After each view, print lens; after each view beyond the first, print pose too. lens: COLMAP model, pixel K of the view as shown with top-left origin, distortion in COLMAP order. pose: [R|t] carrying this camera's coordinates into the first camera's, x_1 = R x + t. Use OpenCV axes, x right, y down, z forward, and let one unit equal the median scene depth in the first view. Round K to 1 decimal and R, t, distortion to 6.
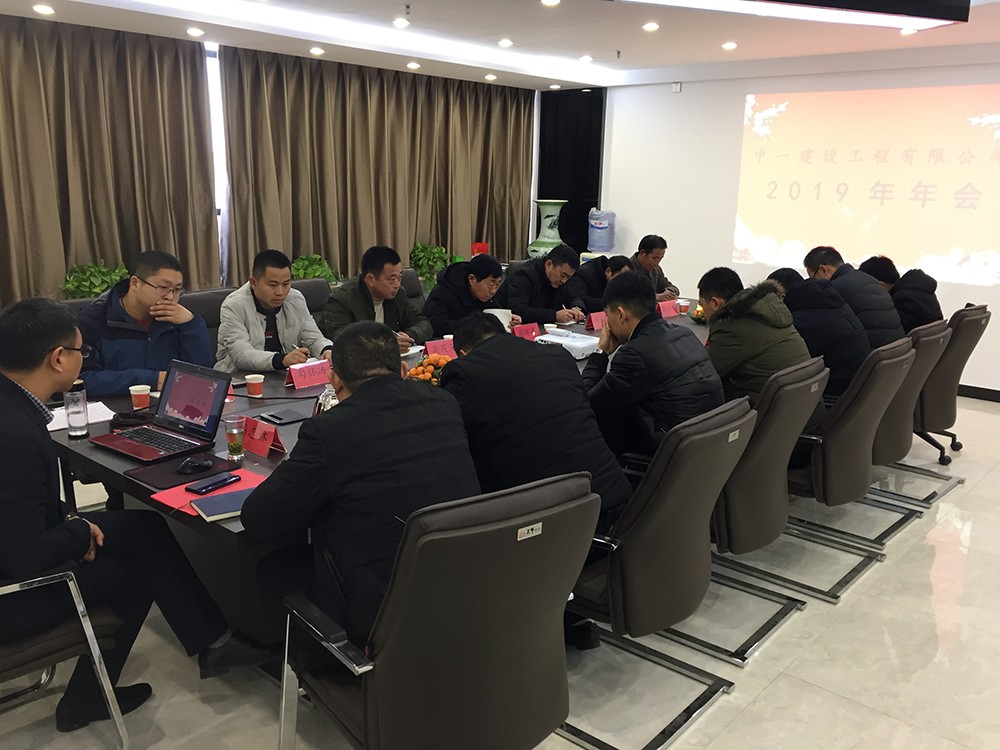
lens RADIAL K [[853.1, 0, 504.4], [0, 853.1, 377.0], [0, 0, 1]] dist [-0.015840, -0.015598]
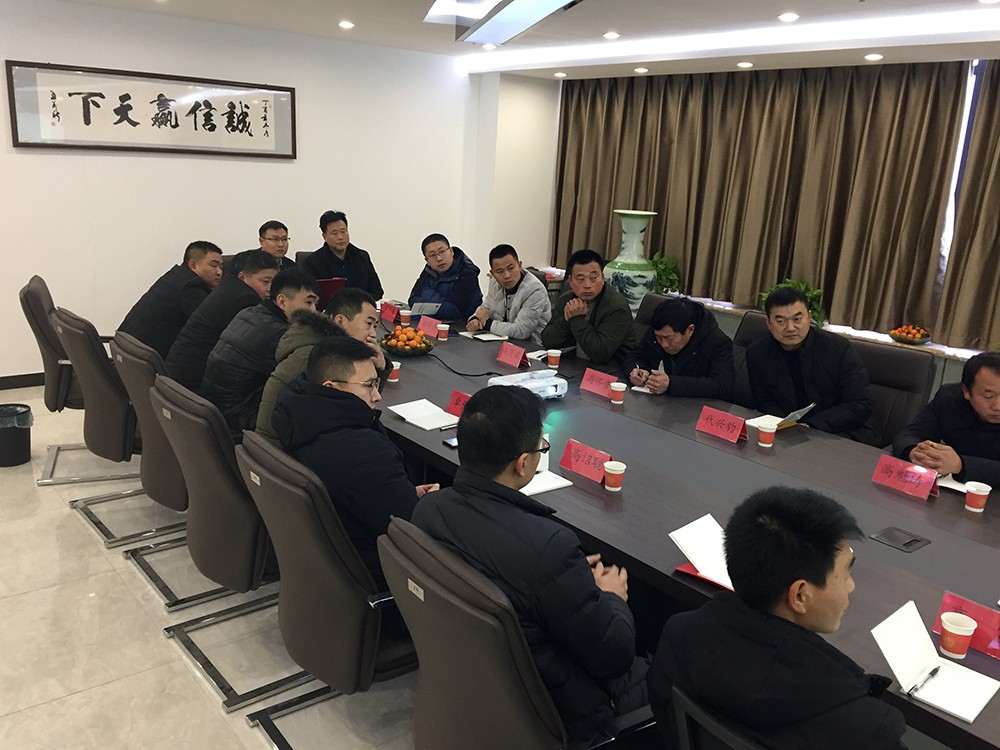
lens RADIAL K [[853.1, 0, 499.0], [0, 853.1, 375.2], [0, 0, 1]] dist [-0.015840, -0.015598]
pose [[-0.148749, 0.207494, -0.966861, 1.077552], [-0.283601, 0.927715, 0.242725, -0.284670], [0.947336, 0.310307, -0.079151, 1.240237]]
